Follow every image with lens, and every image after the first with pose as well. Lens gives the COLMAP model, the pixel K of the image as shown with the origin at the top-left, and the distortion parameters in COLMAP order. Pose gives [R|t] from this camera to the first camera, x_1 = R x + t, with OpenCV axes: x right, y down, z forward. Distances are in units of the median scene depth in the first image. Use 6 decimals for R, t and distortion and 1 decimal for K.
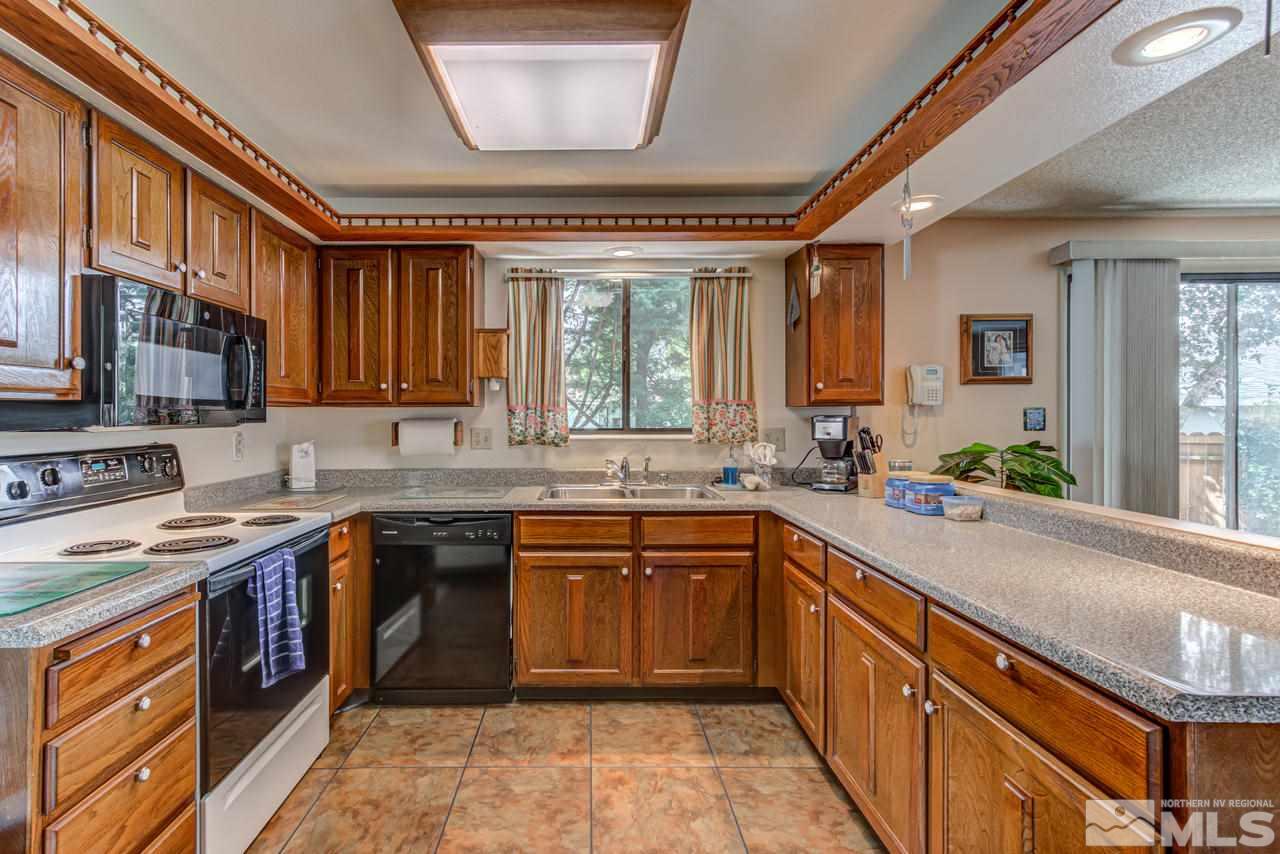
lens RADIAL K [[610.0, 0, 631.1], [0, 610.0, 414.9], [0, 0, 1]] dist [-0.002198, 0.000297]
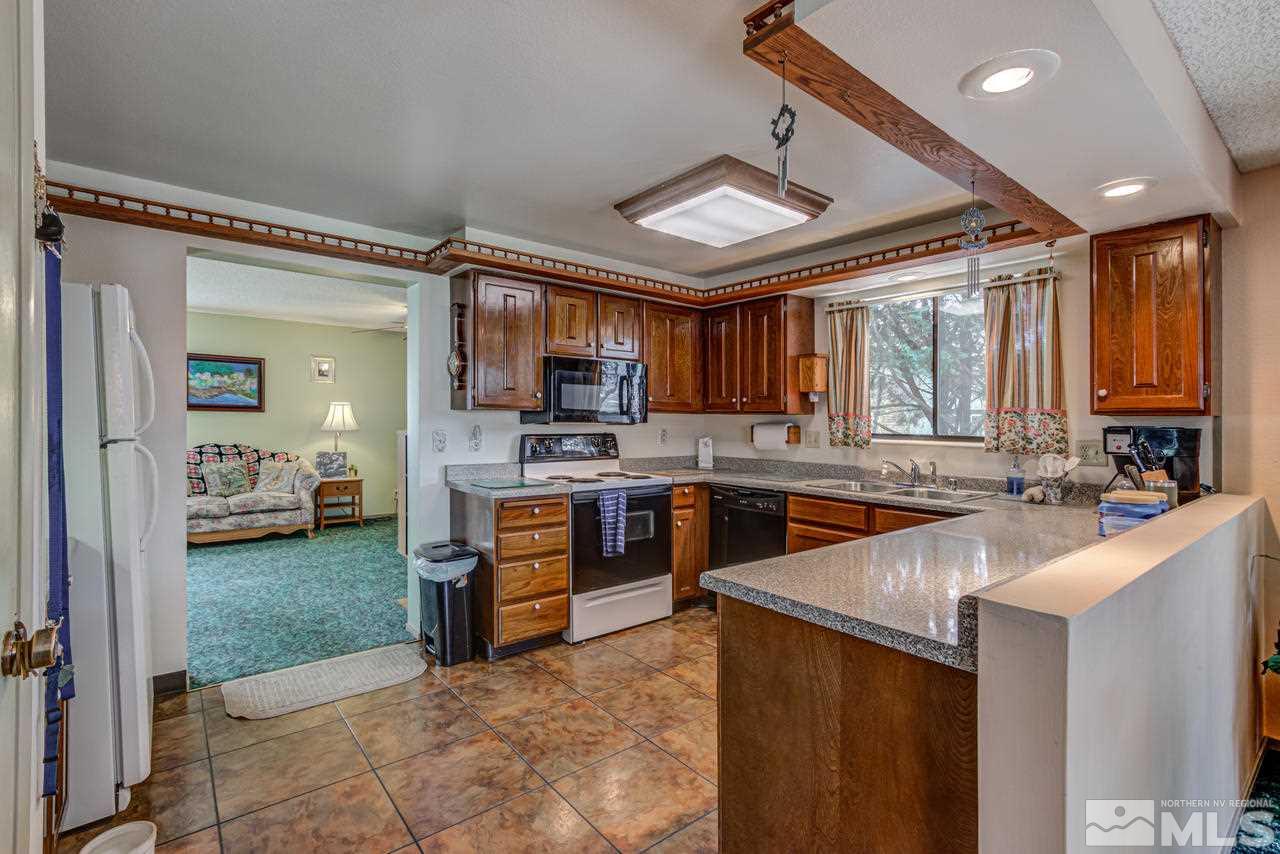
lens RADIAL K [[588.3, 0, 640.0], [0, 588.3, 427.0], [0, 0, 1]] dist [-0.000280, 0.000163]
pose [[0.631465, 0.020611, -0.775130, 0.510869], [-0.014833, 0.999785, 0.014501, 0.000085], [0.775263, 0.002340, 0.631635, -0.062199]]
